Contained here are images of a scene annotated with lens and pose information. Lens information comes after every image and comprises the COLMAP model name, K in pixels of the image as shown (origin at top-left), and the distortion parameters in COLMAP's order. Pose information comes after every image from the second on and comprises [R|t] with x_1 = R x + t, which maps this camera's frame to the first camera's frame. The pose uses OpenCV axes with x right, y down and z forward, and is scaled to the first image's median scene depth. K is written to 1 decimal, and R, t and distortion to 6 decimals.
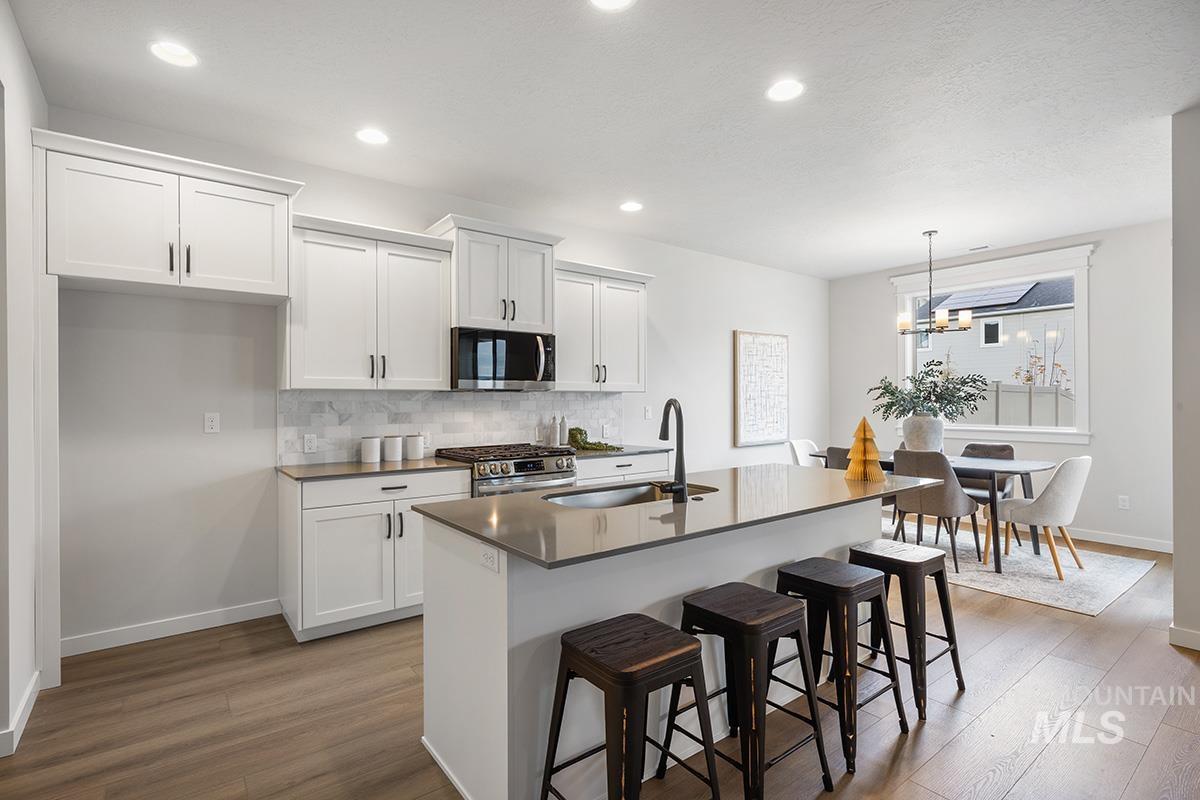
lens RADIAL K [[582.7, 0, 600.2], [0, 582.7, 406.0], [0, 0, 1]] dist [-0.001285, 0.000212]
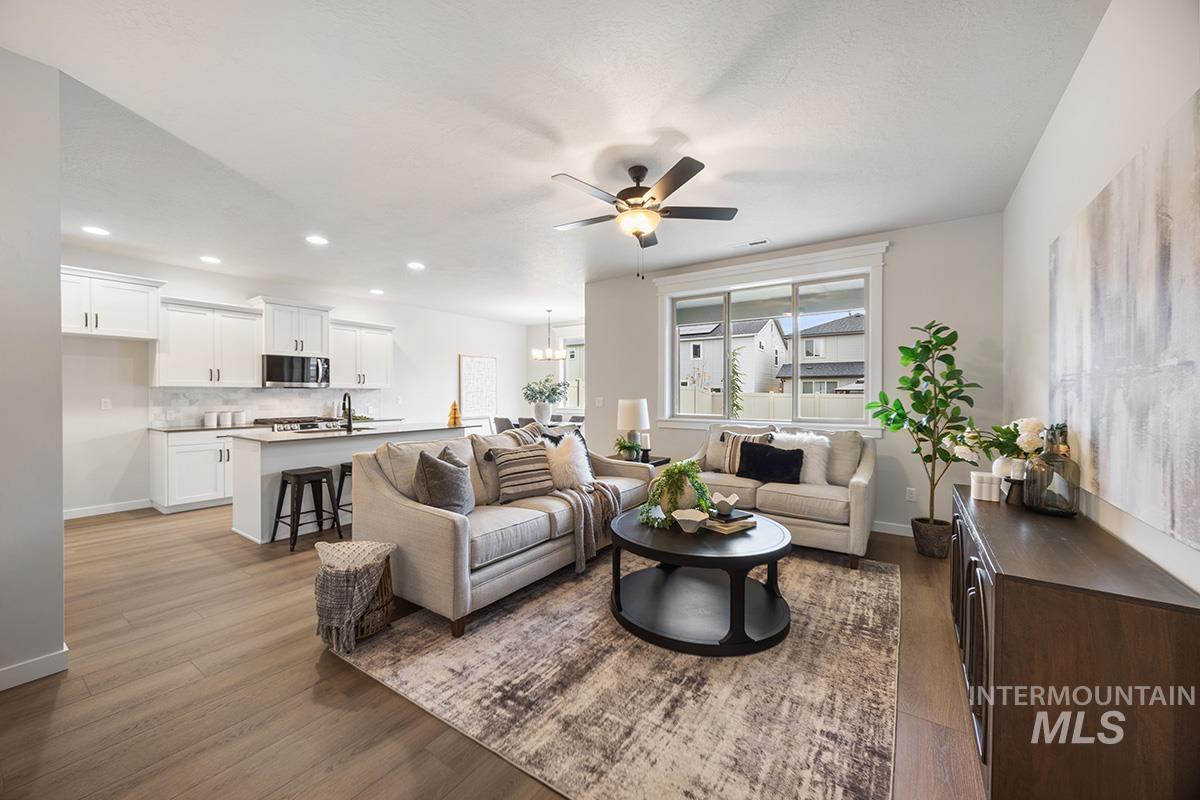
lens RADIAL K [[462.4, 0, 588.3], [0, 462.4, 399.6], [0, 0, 1]] dist [0.017995, -0.000136]
pose [[0.958631, 0.001103, 0.284650, 0.300830], [-0.002208, 0.999991, 0.003560, 0.004386], [-0.284643, -0.004041, 0.958625, -0.691999]]
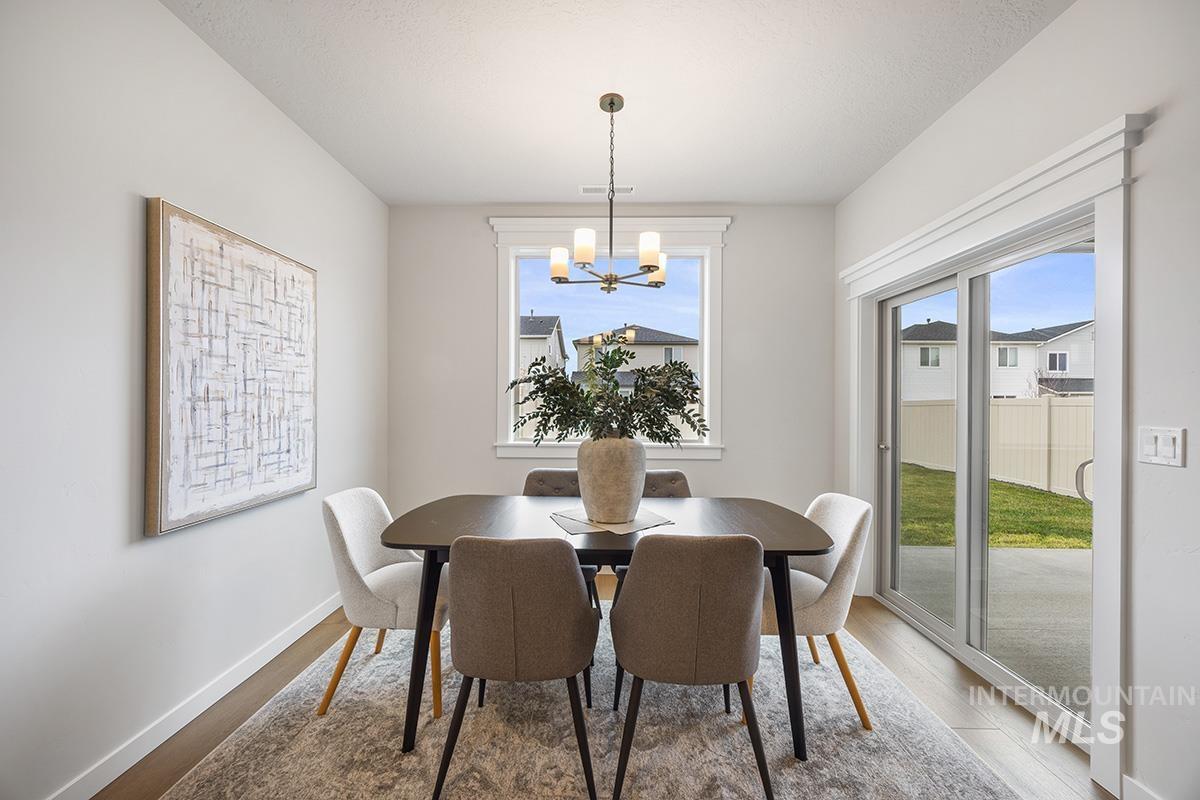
lens RADIAL K [[466.2, 0, 600.0], [0, 466.2, 400.0], [0, 0, 1]] dist [-0.001027, -0.000107]
pose [[0.635320, 0.013822, 0.772126, 0.276009], [-0.001771, 0.999863, -0.016441, -0.009904], [-0.772247, 0.009078, 0.635257, 0.906793]]
